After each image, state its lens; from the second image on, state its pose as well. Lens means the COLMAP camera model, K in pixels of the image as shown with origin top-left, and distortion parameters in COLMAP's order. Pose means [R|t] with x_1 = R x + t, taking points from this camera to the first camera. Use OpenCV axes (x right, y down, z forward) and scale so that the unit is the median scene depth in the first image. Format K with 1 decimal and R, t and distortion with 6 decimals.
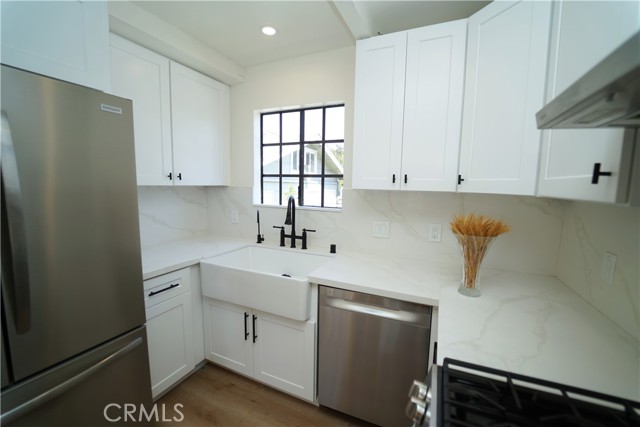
lens RADIAL K [[262.7, 0, 321.0], [0, 262.7, 214.0], [0, 0, 1]] dist [-0.029739, 0.003553]
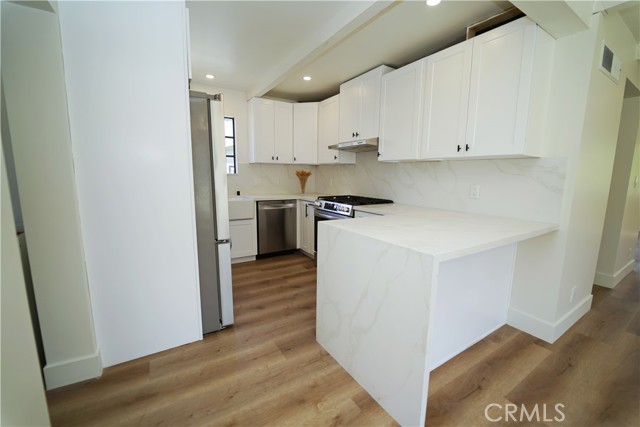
lens RADIAL K [[262.7, 0, 321.0], [0, 262.7, 214.0], [0, 0, 1]] dist [-0.029739, 0.003553]
pose [[0.553241, -0.137004, 0.821678, -1.207322], [0.091422, 0.990410, 0.103583, 0.133984], [-0.827989, 0.017813, 0.560461, -0.591750]]
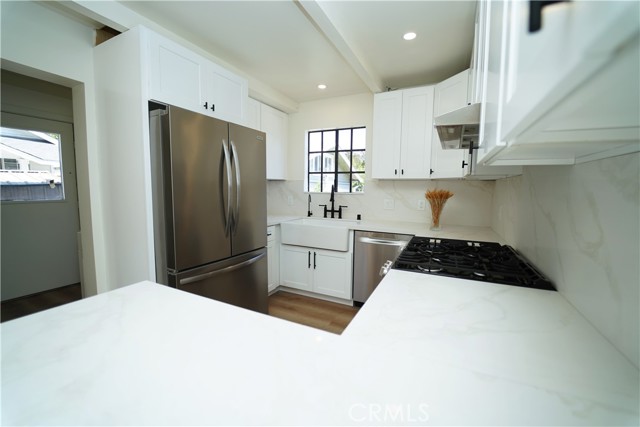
lens RADIAL K [[262.7, 0, 321.0], [0, 262.7, 214.0], [0, 0, 1]] dist [-0.029739, 0.003553]
pose [[0.999460, -0.002928, -0.032734, -0.127528], [0.002433, 0.999882, -0.015140, 0.131267], [0.032774, 0.015052, 0.999349, -0.584815]]
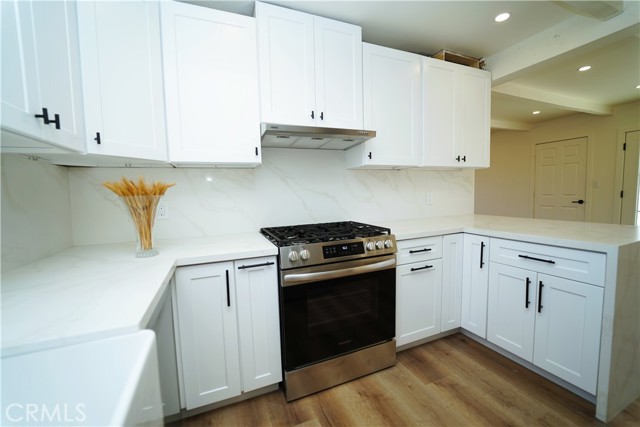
lens RADIAL K [[262.7, 0, 321.0], [0, 262.7, 214.0], [0, 0, 1]] dist [-0.029739, 0.003553]
pose [[-0.734259, -0.053379, 0.676767, -0.357890], [0.093100, 0.979567, 0.178271, 0.013318], [-0.672455, 0.193904, -0.714287, 0.780404]]
